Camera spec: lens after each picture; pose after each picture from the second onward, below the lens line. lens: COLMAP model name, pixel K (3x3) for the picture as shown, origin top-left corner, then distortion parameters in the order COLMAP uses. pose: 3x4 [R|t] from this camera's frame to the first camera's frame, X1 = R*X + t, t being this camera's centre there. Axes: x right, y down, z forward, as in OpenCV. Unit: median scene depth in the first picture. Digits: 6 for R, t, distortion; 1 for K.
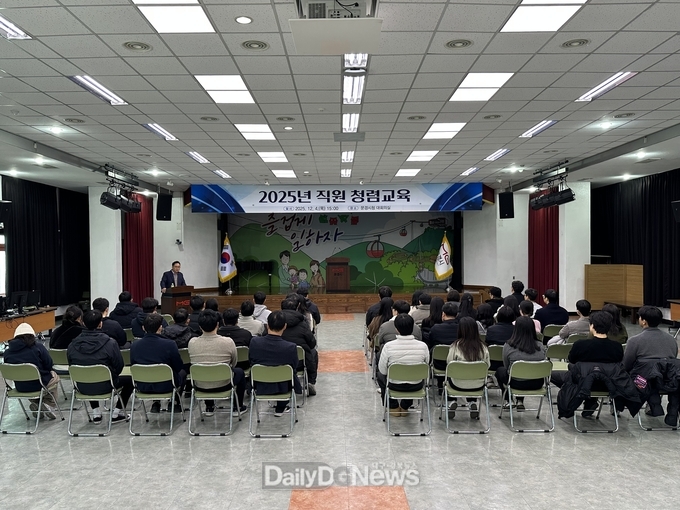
lens RADIAL K [[535.7, 0, 340.0], [0, 535.7, 255.0], [0, 0, 1]] dist [-0.007508, -0.001489]
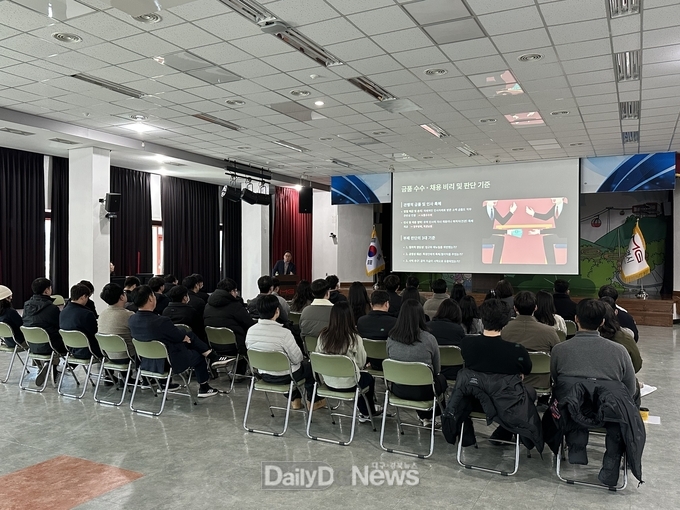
lens RADIAL K [[570.4, 0, 340.0], [0, 570.4, 255.0], [0, 0, 1]] dist [0.006339, -0.003511]
pose [[0.883872, 0.008180, -0.467657, 0.293777], [-0.011558, 0.999924, -0.004355, 0.022458], [0.467586, 0.009254, 0.883899, 0.105205]]
